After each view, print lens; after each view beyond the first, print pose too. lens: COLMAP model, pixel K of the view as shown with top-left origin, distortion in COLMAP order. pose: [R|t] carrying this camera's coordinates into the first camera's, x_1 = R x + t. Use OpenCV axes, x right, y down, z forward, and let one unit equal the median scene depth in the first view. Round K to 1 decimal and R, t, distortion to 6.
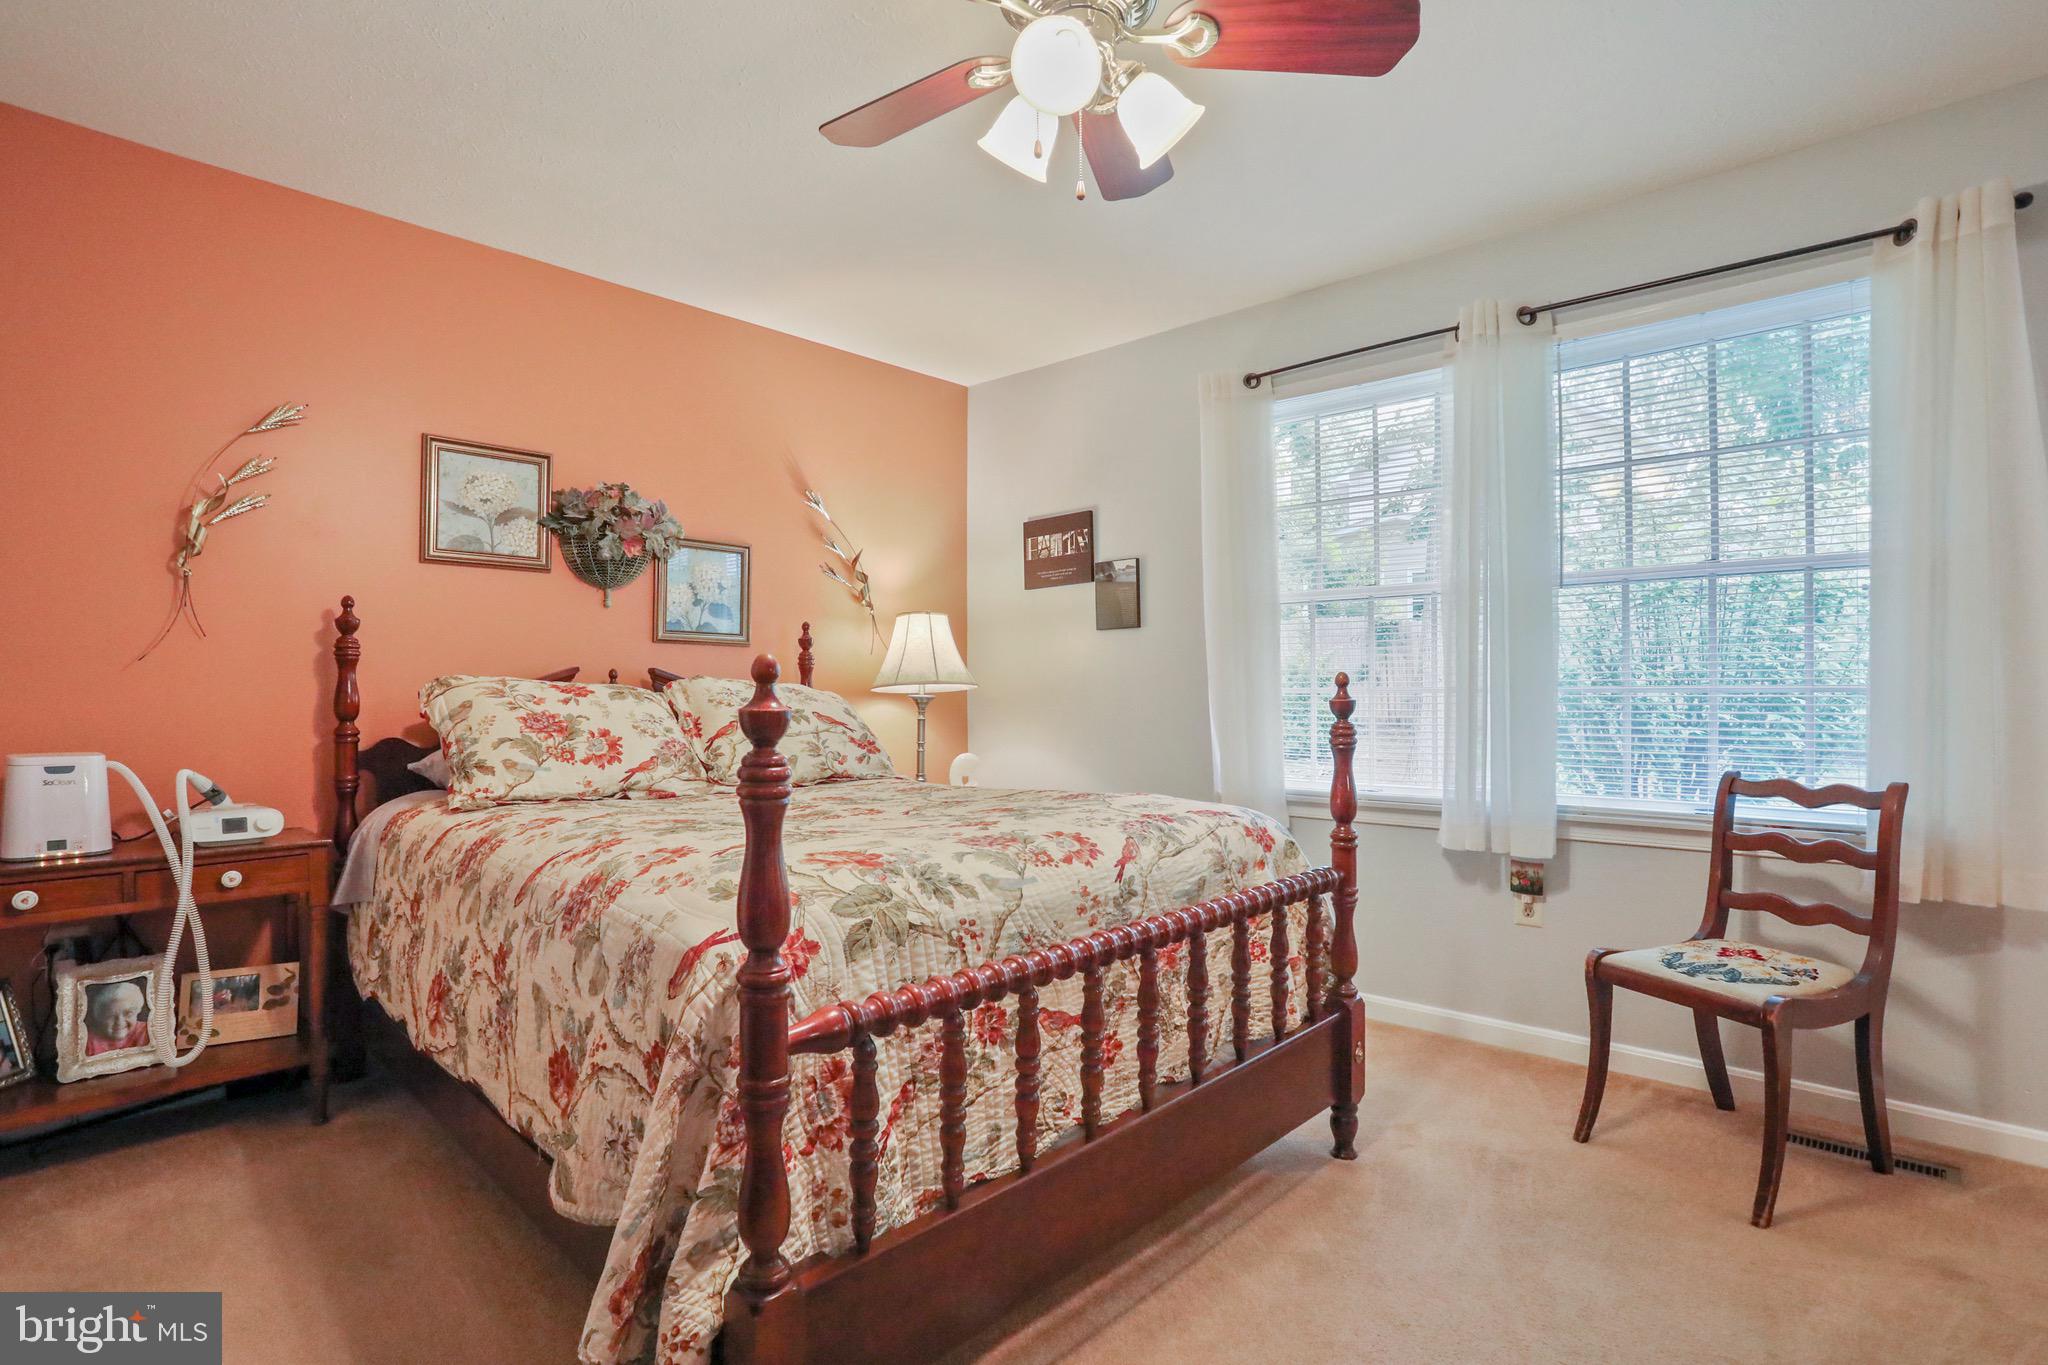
lens RADIAL K [[1008.8, 0, 1027.8], [0, 1008.8, 706.2], [0, 0, 1]] dist [-0.109072, 0.044423]
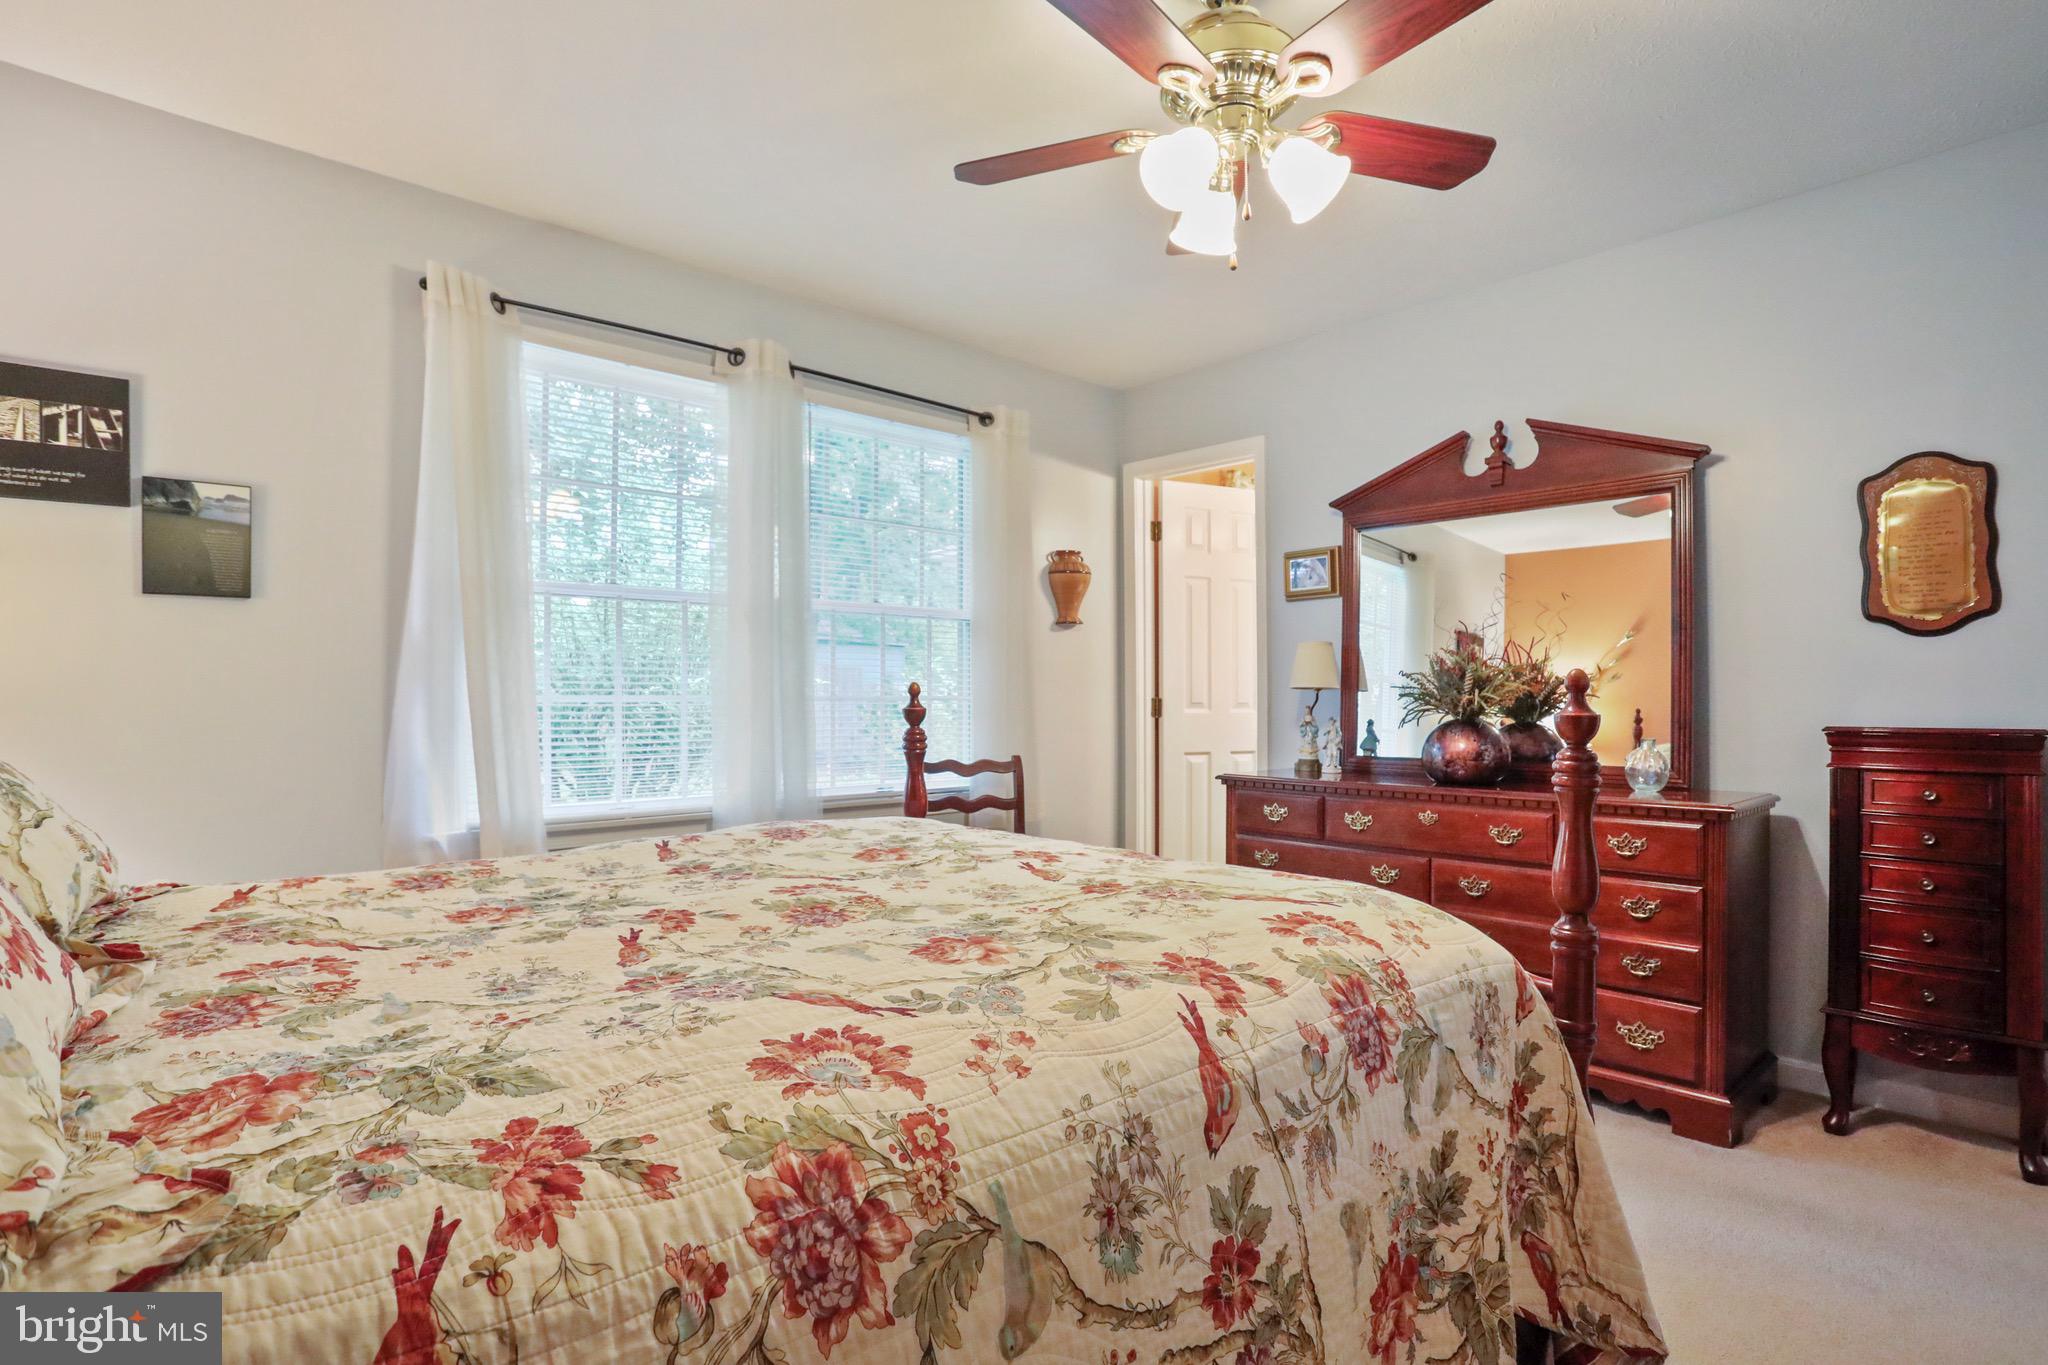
lens RADIAL K [[1008.8, 0, 1027.8], [0, 1008.8, 706.2], [0, 0, 1]] dist [-0.109072, 0.044423]
pose [[0.044579, -0.006117, 0.998987, -0.731375], [0.014845, 0.999875, 0.005460, -0.011986], [-0.998896, 0.014587, 0.044665, 0.781419]]
